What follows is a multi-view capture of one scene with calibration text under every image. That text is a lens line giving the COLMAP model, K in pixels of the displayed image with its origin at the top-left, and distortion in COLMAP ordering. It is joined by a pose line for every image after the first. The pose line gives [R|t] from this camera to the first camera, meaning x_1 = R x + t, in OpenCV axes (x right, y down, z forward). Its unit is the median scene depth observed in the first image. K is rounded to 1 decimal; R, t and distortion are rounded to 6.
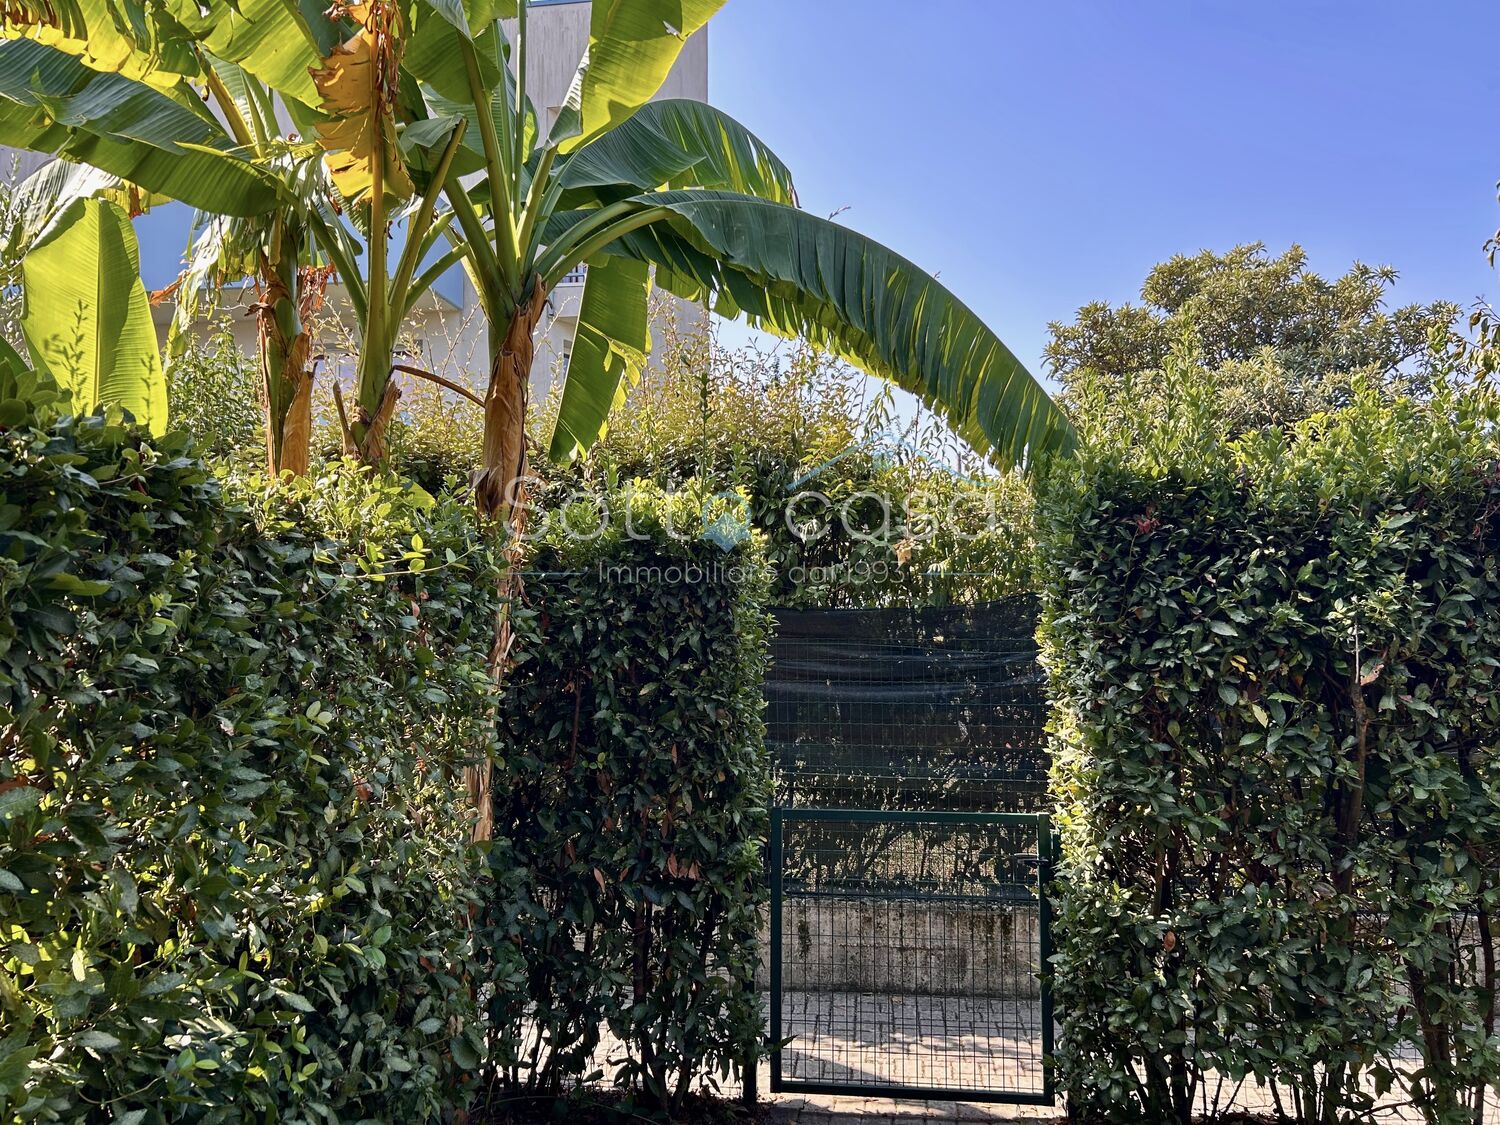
lens RADIAL K [[1130.7, 0, 755.4], [0, 1130.7, 570.4], [0, 0, 1]] dist [0.043758, -0.051414]
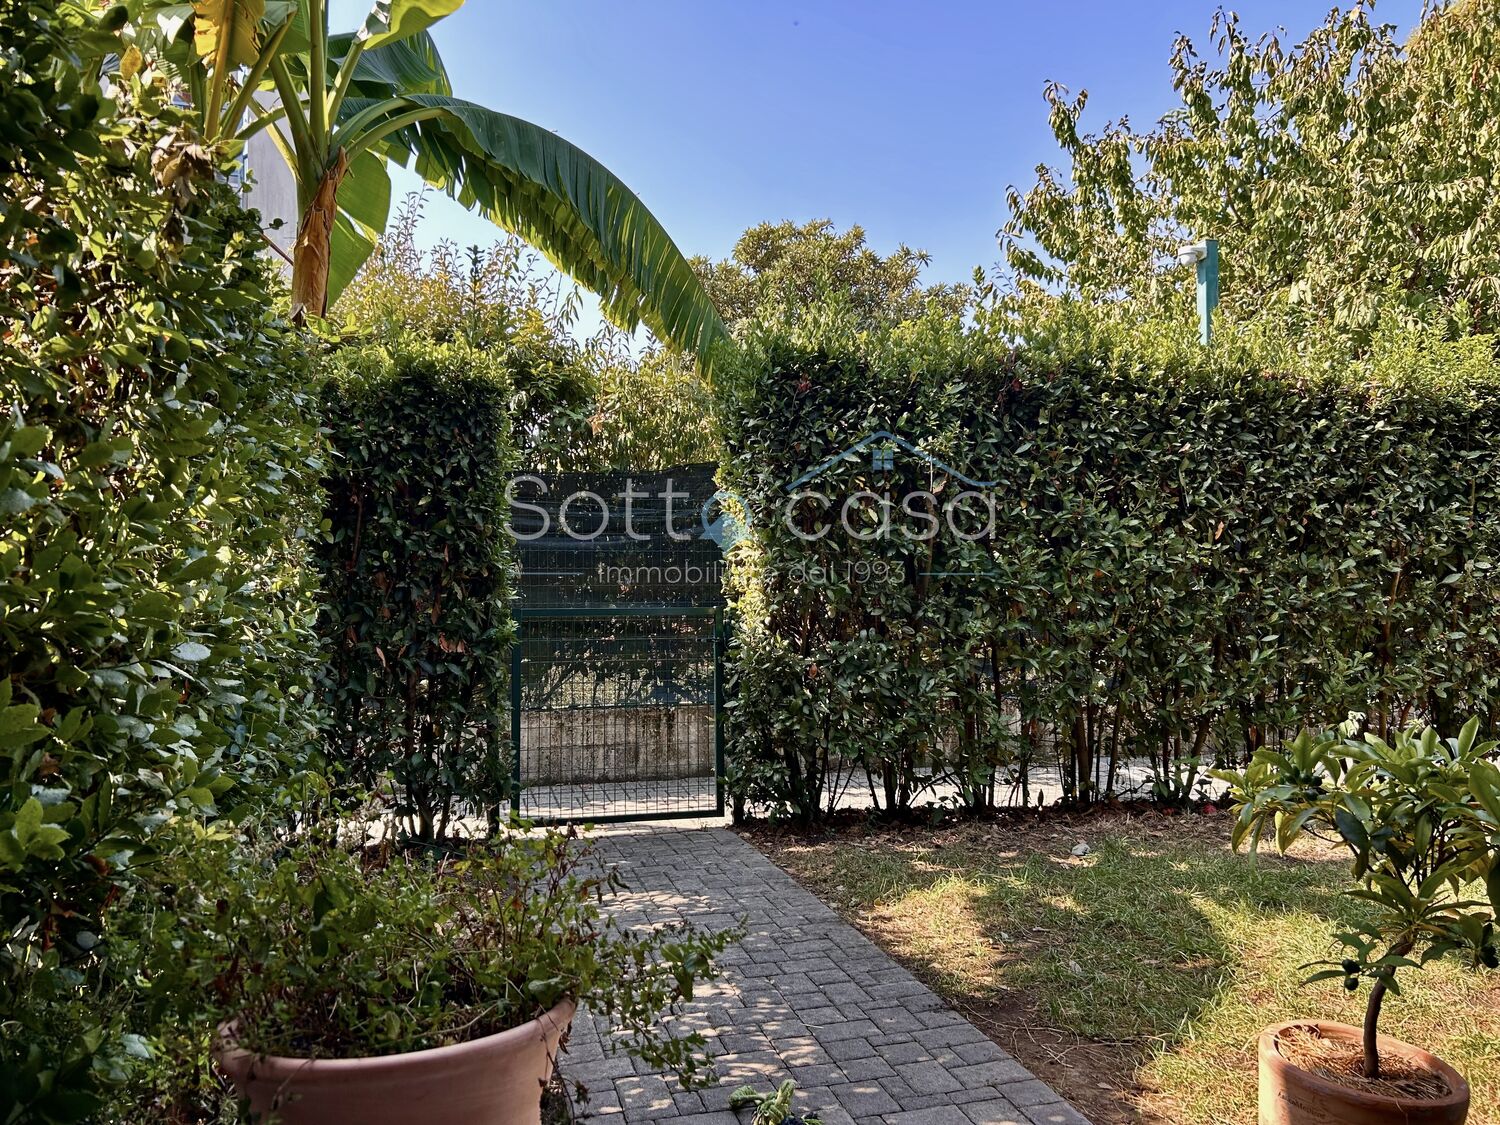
lens RADIAL K [[1130.7, 0, 748.2], [0, 1130.7, 578.6], [0, 0, 1]] dist [0.043758, -0.051414]
pose [[0.931964, 0.000832, 0.362550, -0.215212], [-0.016107, 0.999105, 0.039111, 0.135853], [-0.362193, -0.042289, 0.931143, -0.282130]]
